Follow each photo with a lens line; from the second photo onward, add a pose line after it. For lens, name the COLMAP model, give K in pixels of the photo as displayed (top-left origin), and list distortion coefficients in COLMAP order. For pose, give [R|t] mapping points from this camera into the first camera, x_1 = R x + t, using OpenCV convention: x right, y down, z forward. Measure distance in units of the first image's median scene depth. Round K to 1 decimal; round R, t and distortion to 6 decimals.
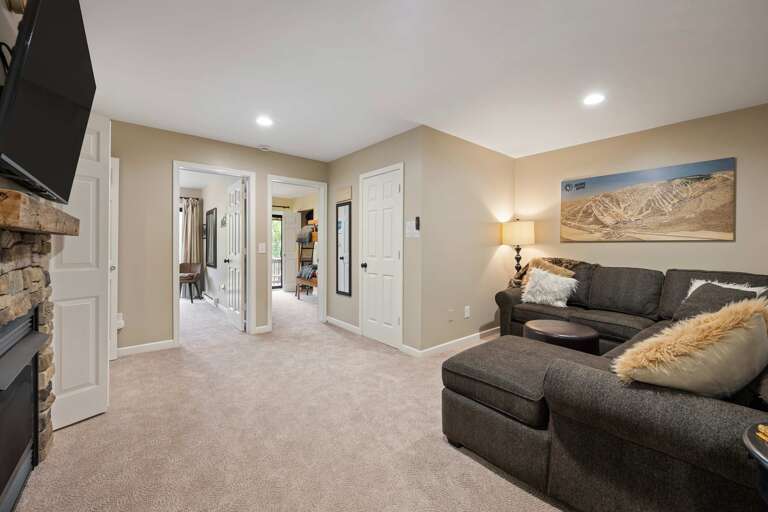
lens RADIAL K [[306.9, 0, 386.4], [0, 306.9, 249.6], [0, 0, 1]] dist [0.000252, 0.000065]
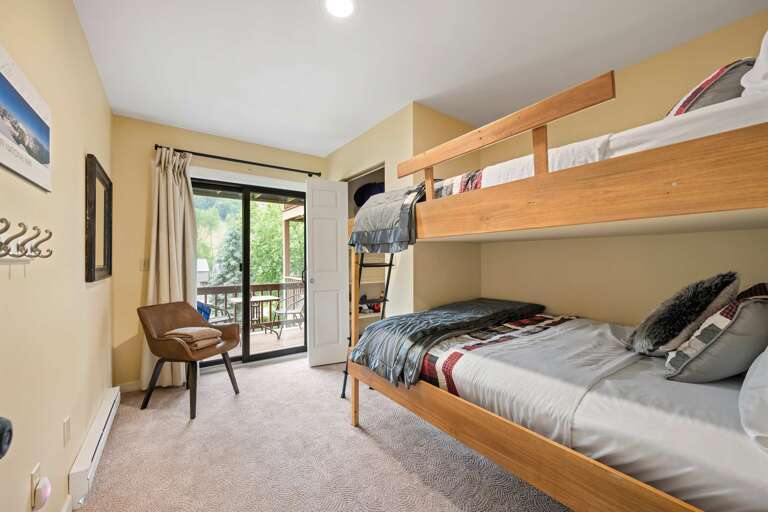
lens RADIAL K [[306.9, 0, 387.7], [0, 306.9, 256.6], [0, 0, 1]] dist [0.000252, 0.000065]
pose [[0.997981, -0.010367, -0.062656, -0.220403], [0.009294, 0.999805, -0.017395, -0.006576], [0.062824, 0.016777, 0.997884, 0.641621]]
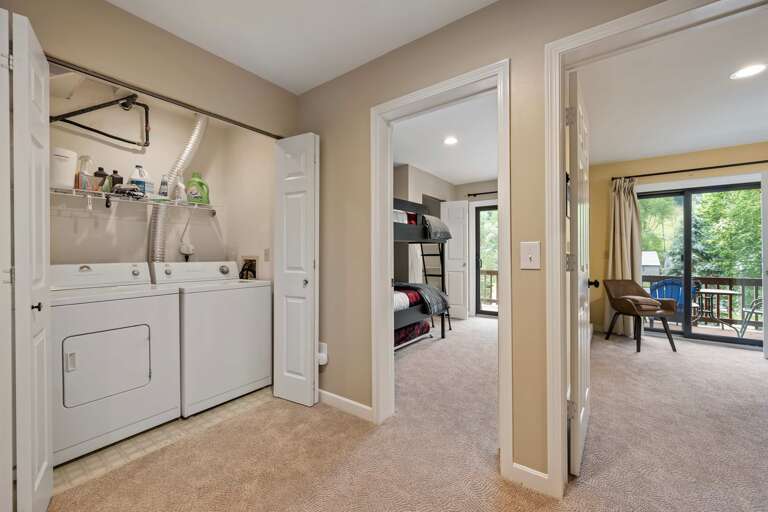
lens RADIAL K [[306.9, 0, 385.9], [0, 306.9, 252.2], [0, 0, 1]] dist [0.000252, 0.000065]
pose [[0.248642, -0.006781, -0.968572, -0.050604], [-0.007846, 0.999929, -0.009014, -0.002042], [0.968564, 0.009840, 0.248572, 0.411439]]
